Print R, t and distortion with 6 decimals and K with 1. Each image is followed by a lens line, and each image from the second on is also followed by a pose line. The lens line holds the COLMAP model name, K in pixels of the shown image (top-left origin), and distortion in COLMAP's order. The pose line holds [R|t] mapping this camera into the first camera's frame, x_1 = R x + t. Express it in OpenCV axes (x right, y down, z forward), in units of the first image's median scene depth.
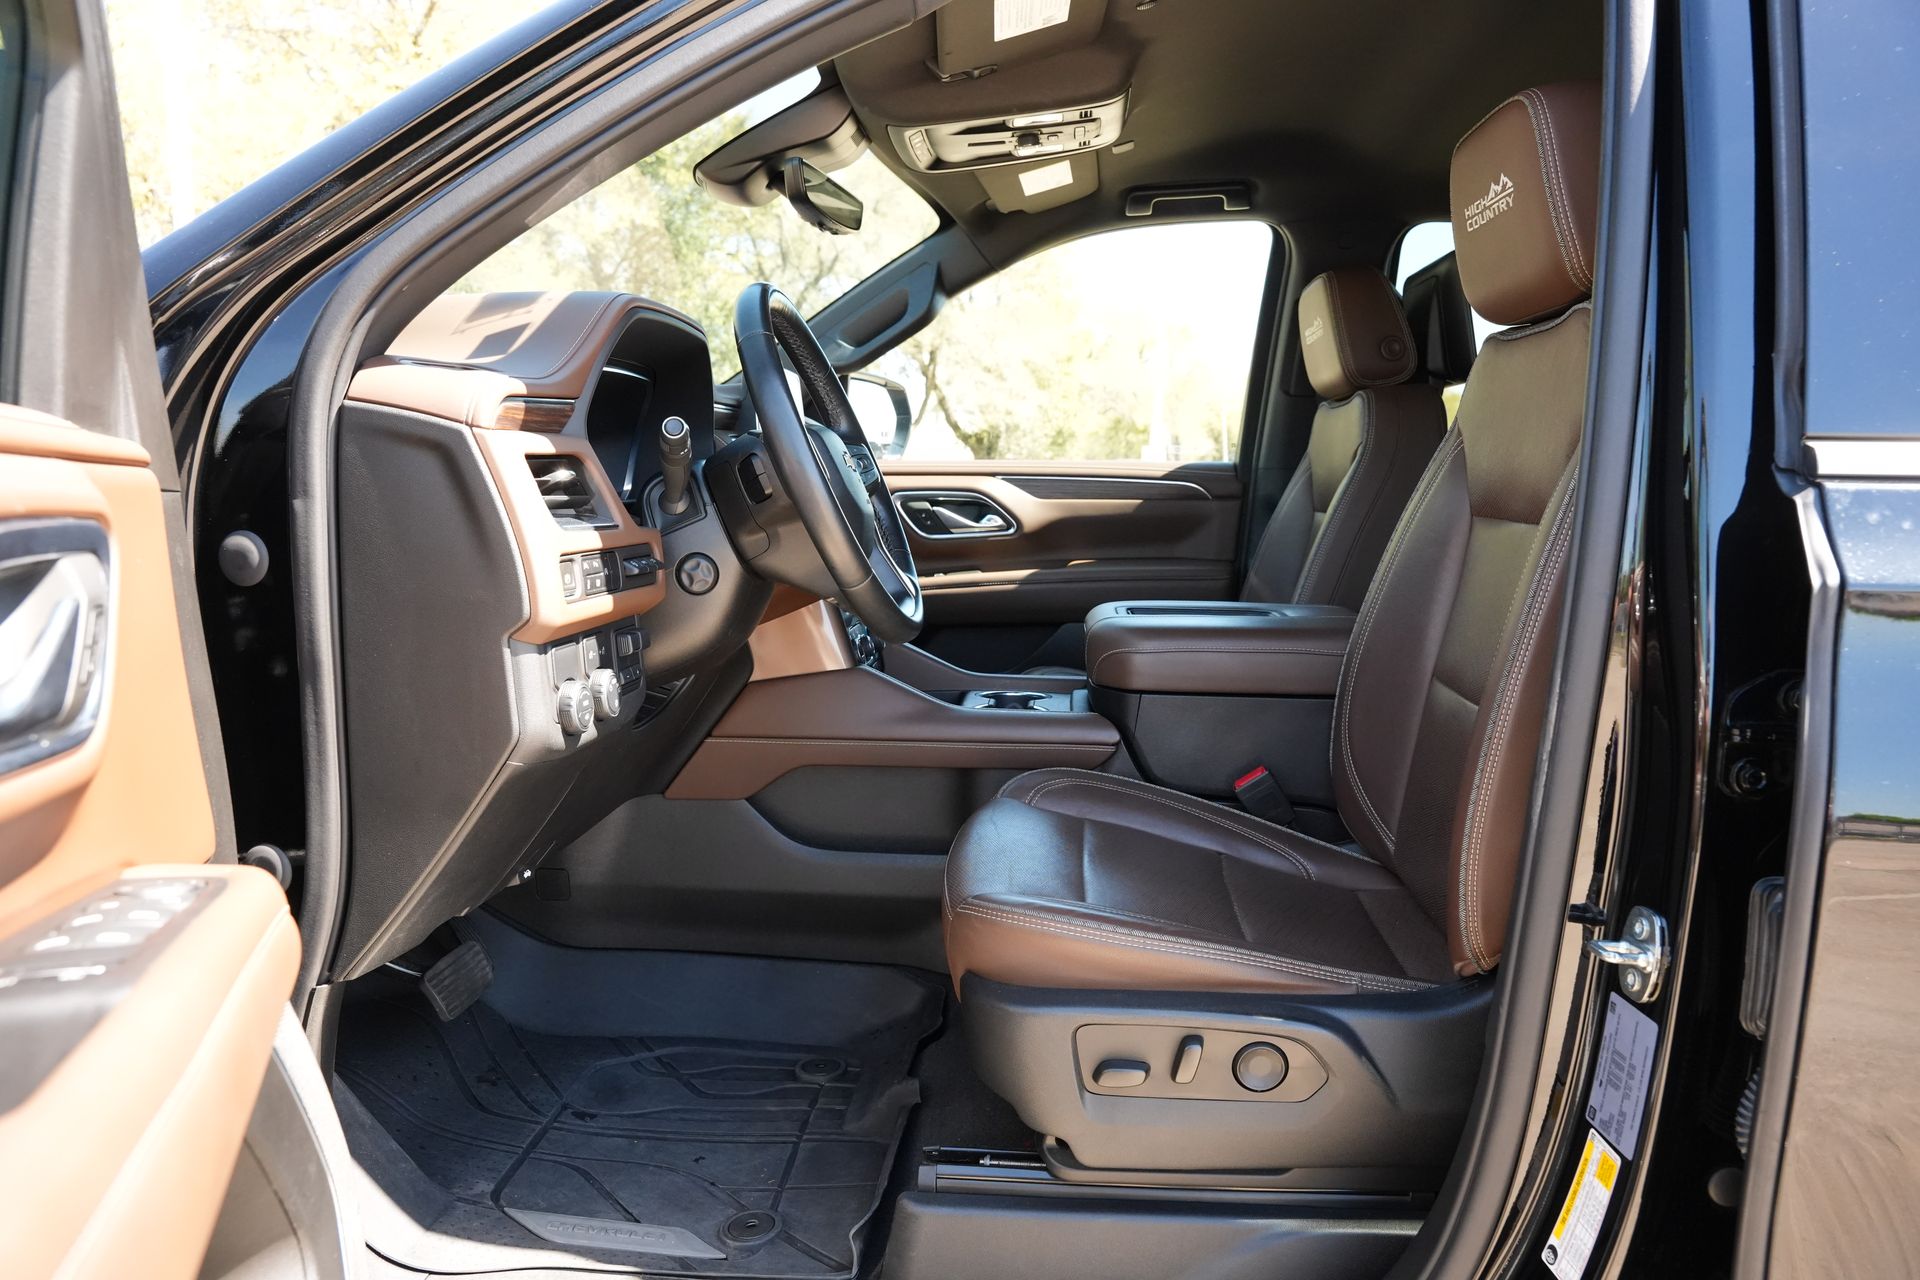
lens RADIAL K [[1310.3, 0, 961.9], [0, 1310.3, 645.2], [0, 0, 1]] dist [-0.068000, 0.031919]
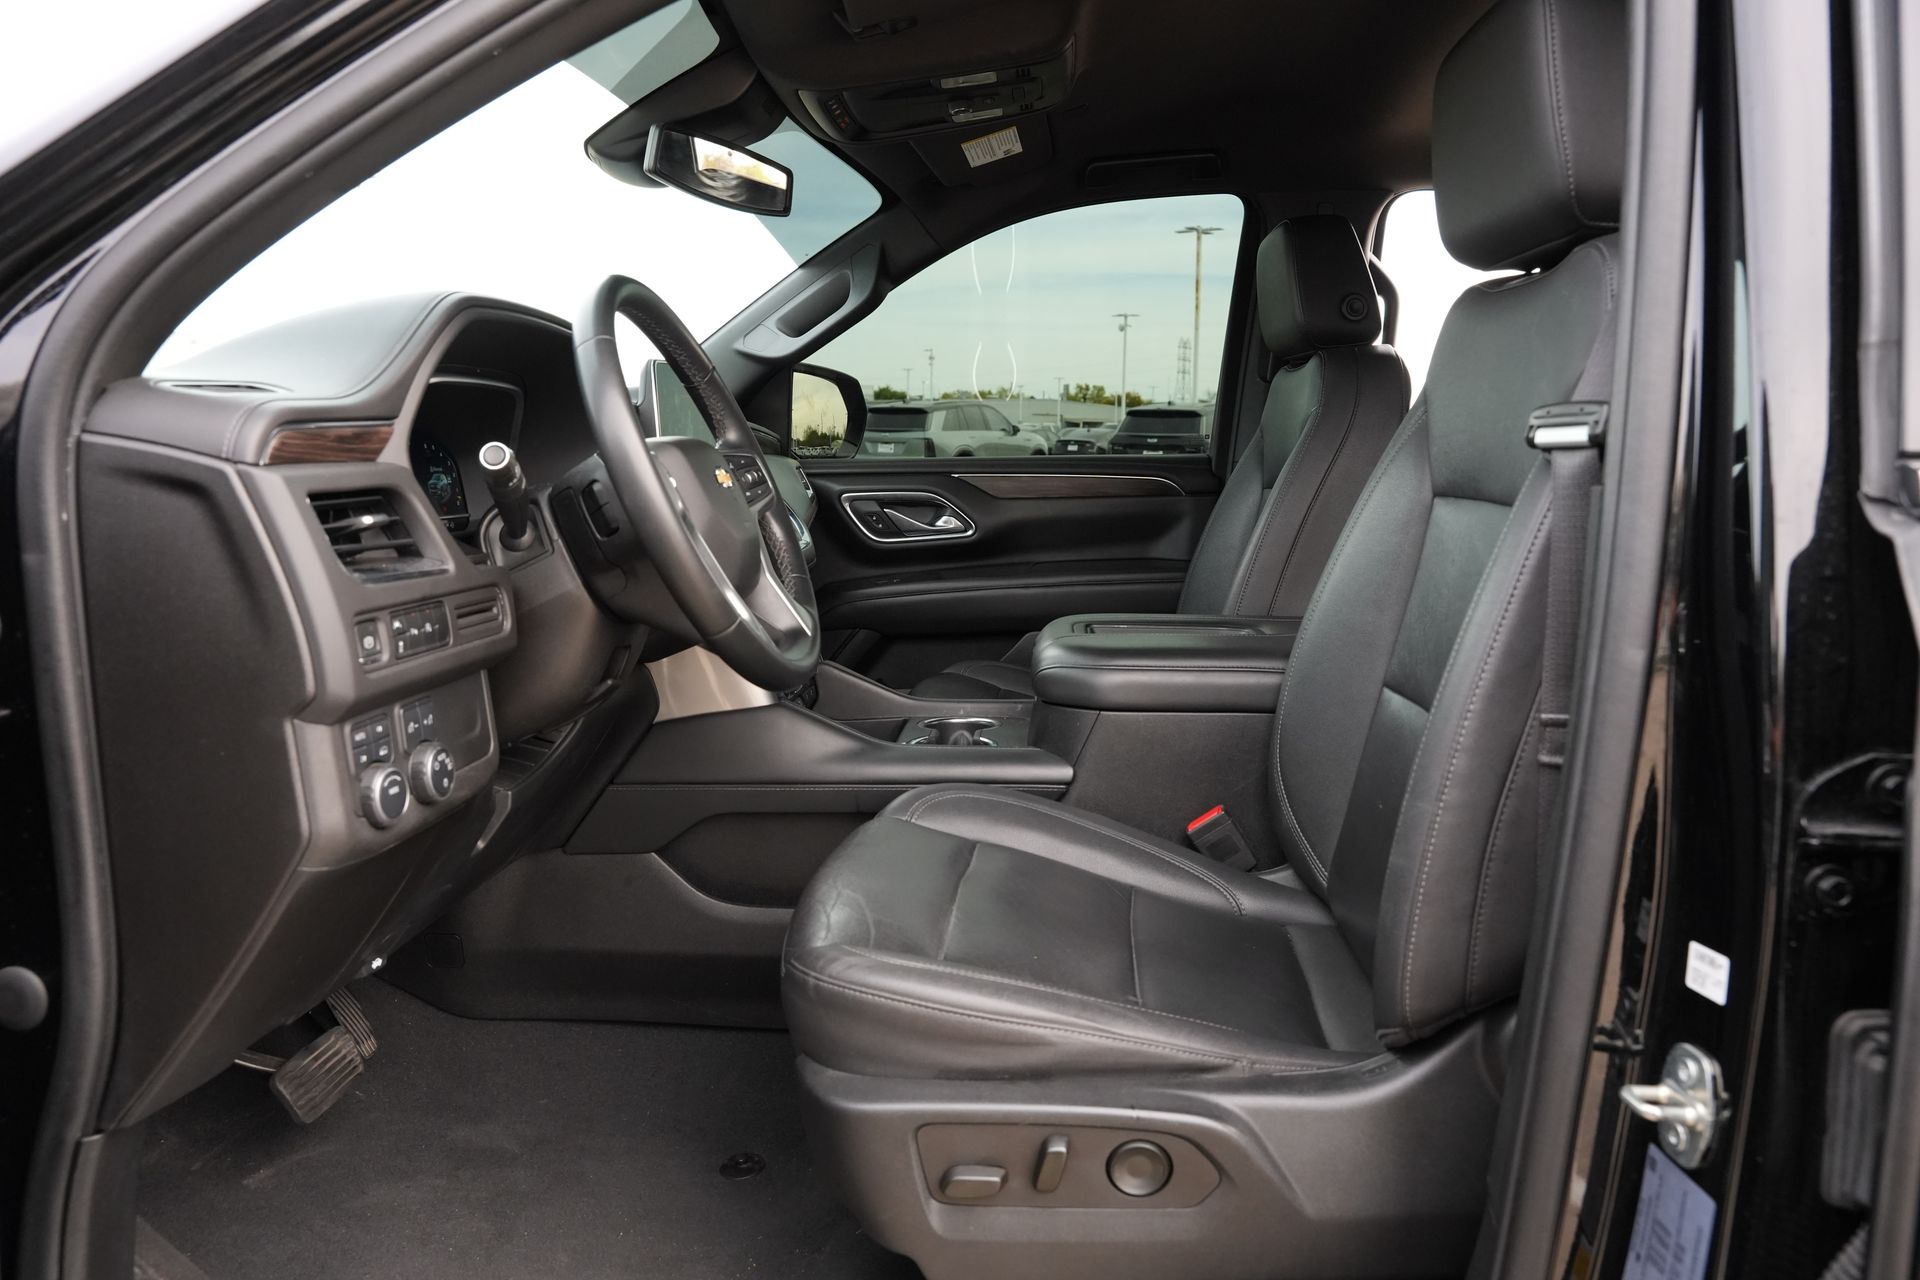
lens RADIAL K [[1310.3, 0, 964.8], [0, 1310.3, 630.2], [0, 0, 1]] dist [-0.068000, 0.031919]
pose [[0.999779, -0.020706, 0.003527, 0.071009], [0.020686, 0.999770, 0.005711, -0.055250], [-0.003645, -0.005636, 0.999977, 0.178736]]
